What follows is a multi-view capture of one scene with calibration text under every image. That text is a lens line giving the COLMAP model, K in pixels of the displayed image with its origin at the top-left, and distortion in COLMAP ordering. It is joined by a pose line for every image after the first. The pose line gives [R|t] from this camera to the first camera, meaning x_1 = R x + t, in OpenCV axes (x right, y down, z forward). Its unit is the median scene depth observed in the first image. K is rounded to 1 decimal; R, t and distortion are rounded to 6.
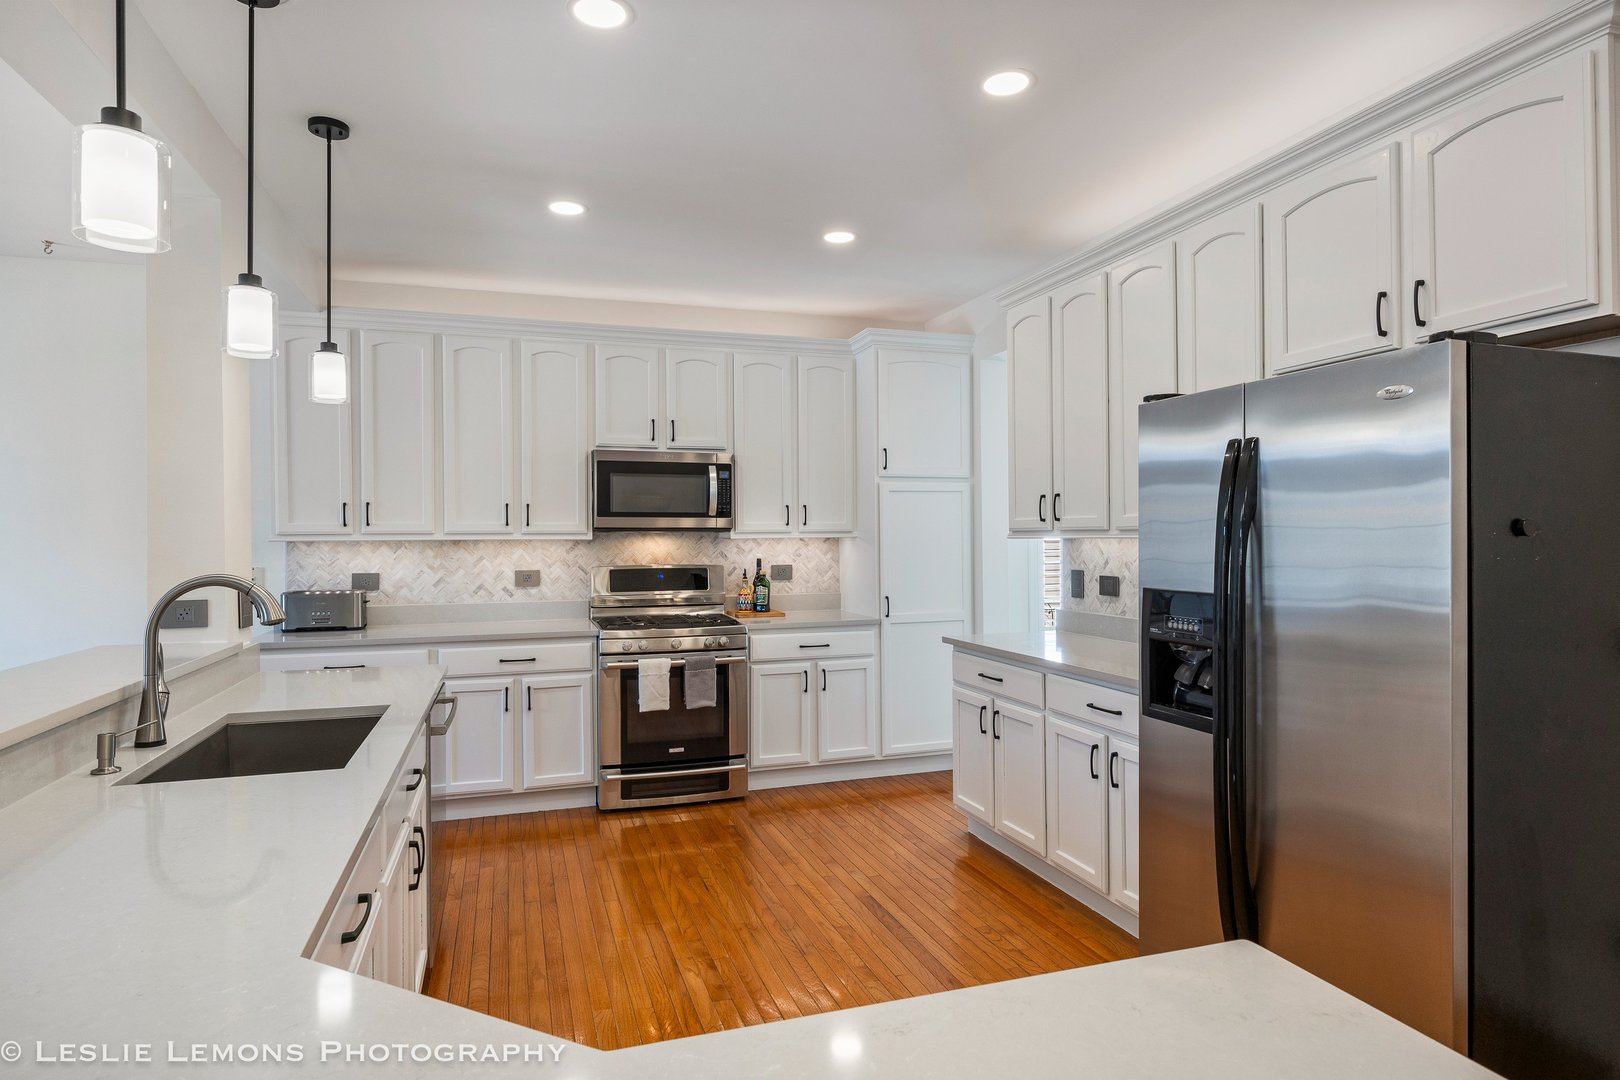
lens RADIAL K [[888.2, 0, 790.2], [0, 888.2, 541.1], [0, 0, 1]] dist [0.000330, 0.000274]
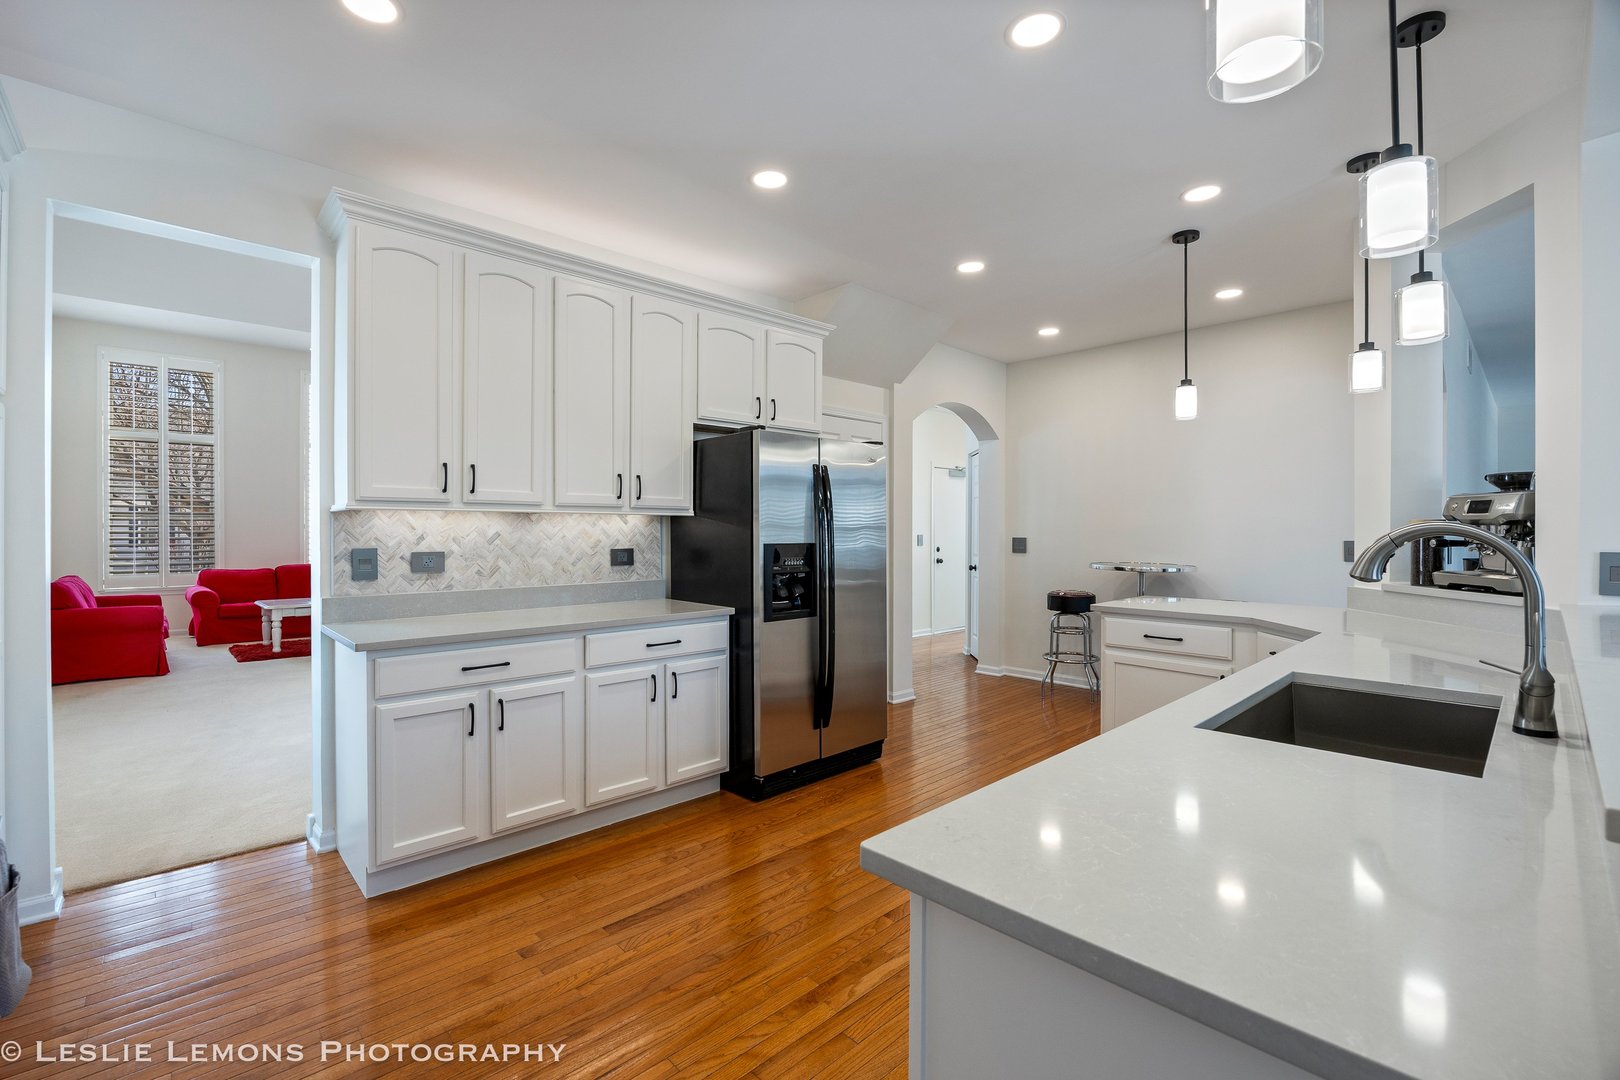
lens RADIAL K [[736.0, 0, 808.4], [0, 736.0, 520.8], [0, 0, 1]] dist [-0.004118, -0.000290]
pose [[-0.429621, -0.000045, 0.903009, -0.562621], [-0.000609, 1.000000, -0.000240, 0.005361], [-0.903009, -0.000653, -0.429621, 0.995043]]
